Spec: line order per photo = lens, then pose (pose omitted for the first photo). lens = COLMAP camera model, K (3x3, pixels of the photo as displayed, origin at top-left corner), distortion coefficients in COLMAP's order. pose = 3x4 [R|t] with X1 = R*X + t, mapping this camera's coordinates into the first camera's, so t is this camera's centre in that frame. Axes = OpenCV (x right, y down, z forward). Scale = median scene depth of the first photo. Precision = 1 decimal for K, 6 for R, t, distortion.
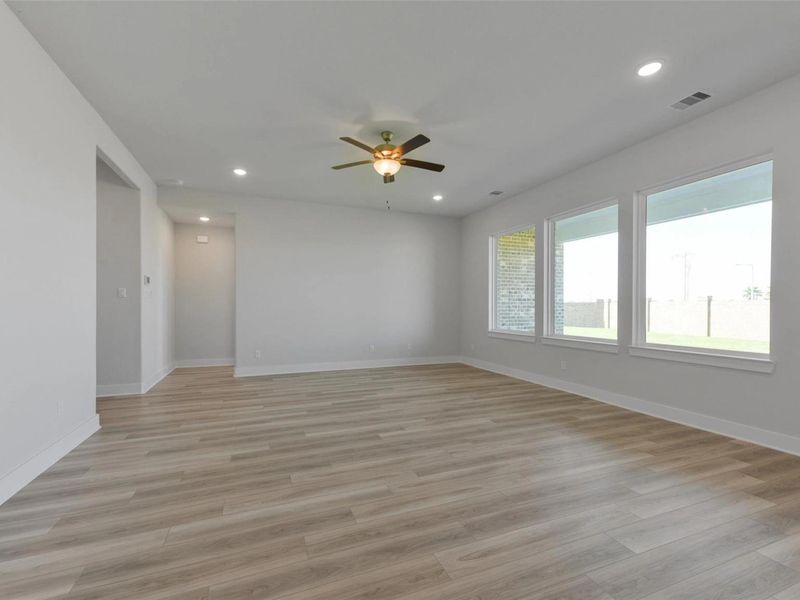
lens RADIAL K [[363.5, 0, 397.0], [0, 363.5, 308.2], [0, 0, 1]] dist [0.001978, 0.000227]
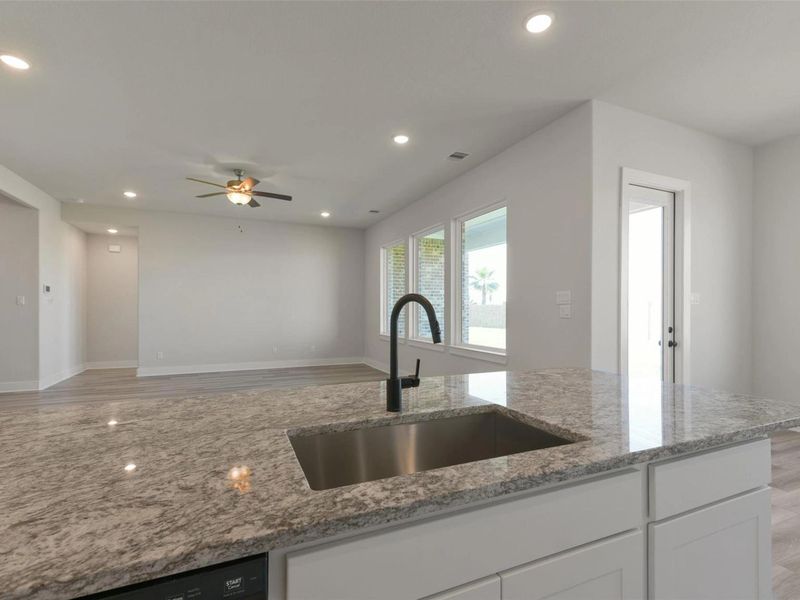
lens RADIAL K [[388.2, 0, 396.6], [0, 388.2, 308.4], [0, 0, 1]] dist [-0.003491, -0.000972]
pose [[0.999032, 0.000264, 0.043983, 0.290026], [-0.000002, 0.999982, -0.005965, -0.008860], [-0.043984, 0.005959, 0.999014, -0.204117]]
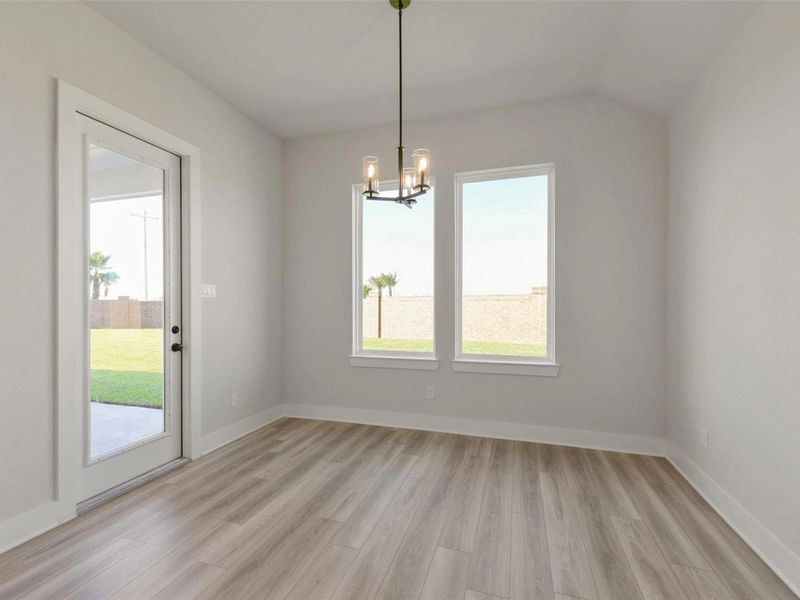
lens RADIAL K [[377.4, 0, 403.0], [0, 377.4, 303.9], [0, 0, 1]] dist [0.002526, 0.000240]
pose [[0.613098, -0.004117, 0.789996, 0.572350], [0.009428, 0.999953, -0.002105, -0.006914], [-0.789951, 0.008739, 0.613108, -0.116485]]
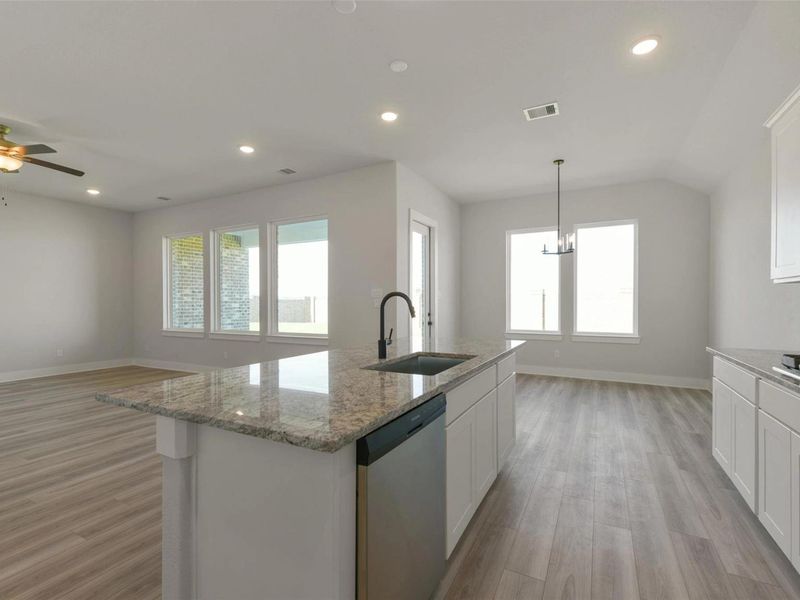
lens RADIAL K [[377.4, 0, 403.0], [0, 377.4, 303.9], [0, 0, 1]] dist [0.002526, 0.000240]
pose [[0.749889, -0.008198, 0.661512, 0.065307], [0.010024, 0.999949, 0.001029, -0.006297], [-0.661487, 0.005860, 0.749933, -0.277617]]
